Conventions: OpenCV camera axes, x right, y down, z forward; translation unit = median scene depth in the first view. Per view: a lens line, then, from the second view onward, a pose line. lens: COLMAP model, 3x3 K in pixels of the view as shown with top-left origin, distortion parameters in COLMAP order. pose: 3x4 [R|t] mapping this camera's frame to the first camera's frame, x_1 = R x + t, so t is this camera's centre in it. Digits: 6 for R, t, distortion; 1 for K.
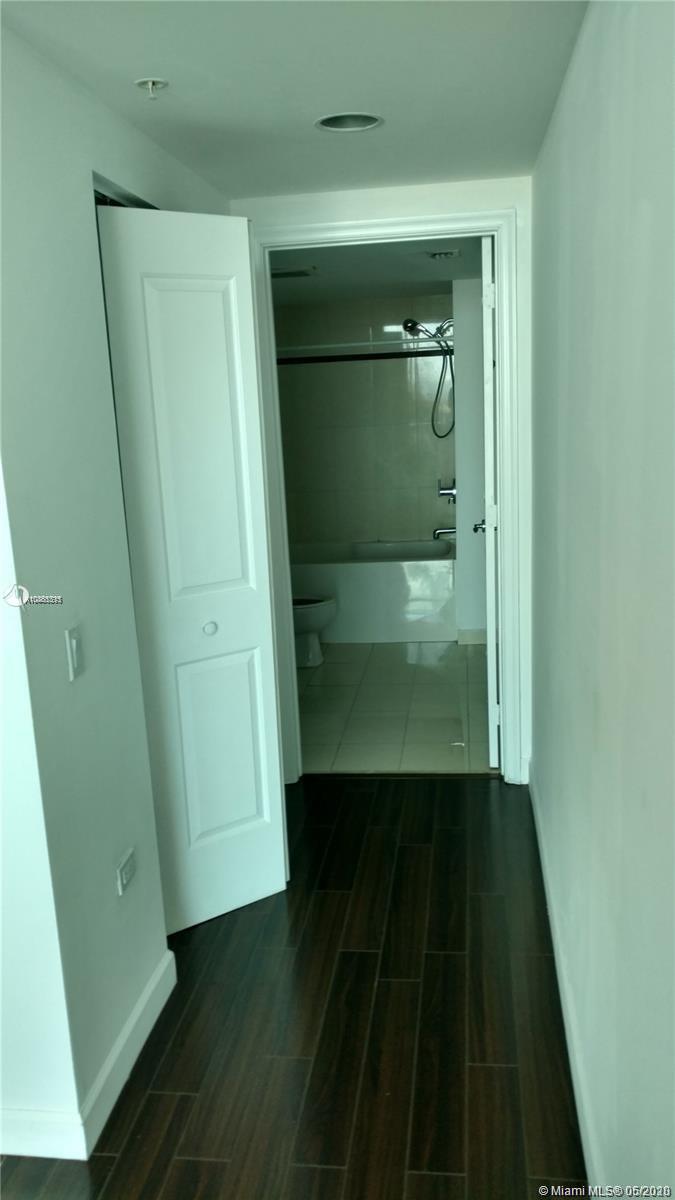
lens RADIAL K [[959.5, 0, 337.5], [0, 959.5, 600.0], [0, 0, 1]] dist [-0.000193, 0.008375]
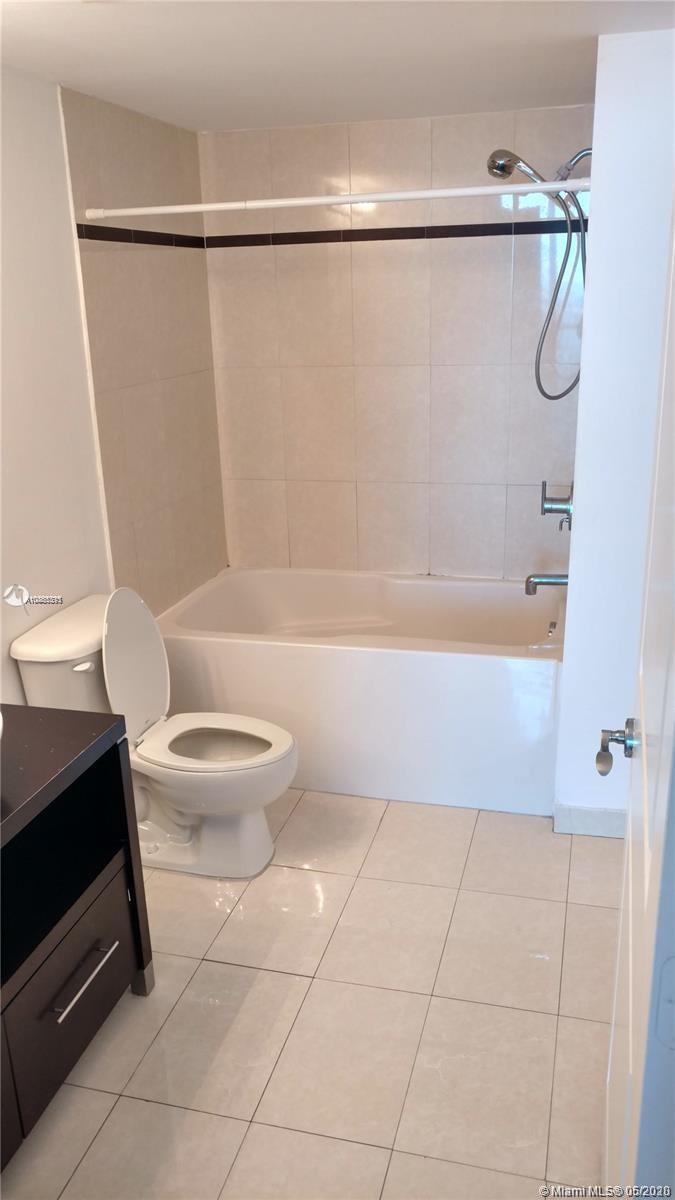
lens RADIAL K [[959.5, 0, 337.5], [0, 959.5, 600.0], [0, 0, 1]] dist [-0.000193, 0.008375]
pose [[0.990426, 0.063112, -0.122775, 0.064290], [-0.048901, 0.992103, 0.115500, -0.117351], [0.129095, -0.108390, 0.985691, 0.477374]]
